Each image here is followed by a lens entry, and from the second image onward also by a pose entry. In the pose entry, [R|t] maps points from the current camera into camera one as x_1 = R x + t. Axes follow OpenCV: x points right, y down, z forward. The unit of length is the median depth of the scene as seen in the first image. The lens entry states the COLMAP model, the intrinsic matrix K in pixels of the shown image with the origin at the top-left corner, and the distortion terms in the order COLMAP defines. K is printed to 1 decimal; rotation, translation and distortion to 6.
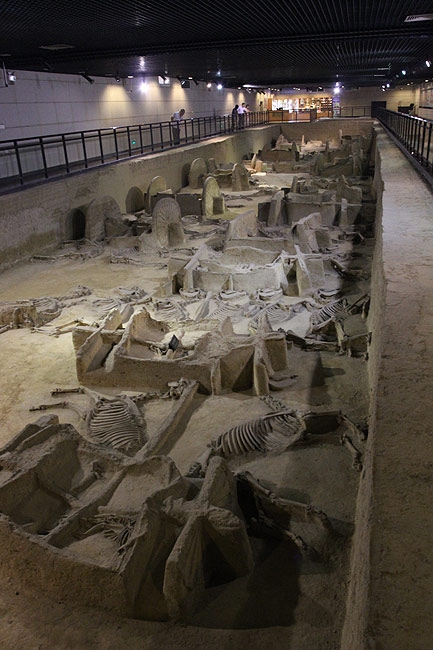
lens RADIAL K [[486.5, 0, 216.5], [0, 486.5, 325.0], [0, 0, 1]] dist [-0.053254, 0.002581]
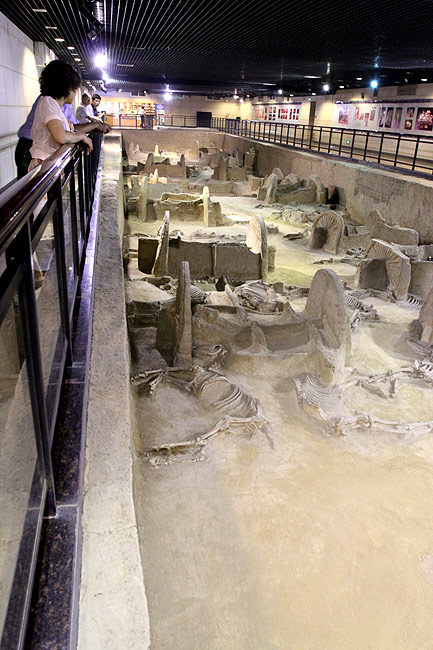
lens RADIAL K [[486.5, 0, 216.5], [0, 486.5, 325.0], [0, 0, 1]] dist [-0.053254, 0.002581]
pose [[0.889968, -0.102772, 0.444292, -0.119338], [0.106933, 0.994141, 0.015763, -0.058817], [-0.443309, 0.033481, 0.895743, 0.147220]]
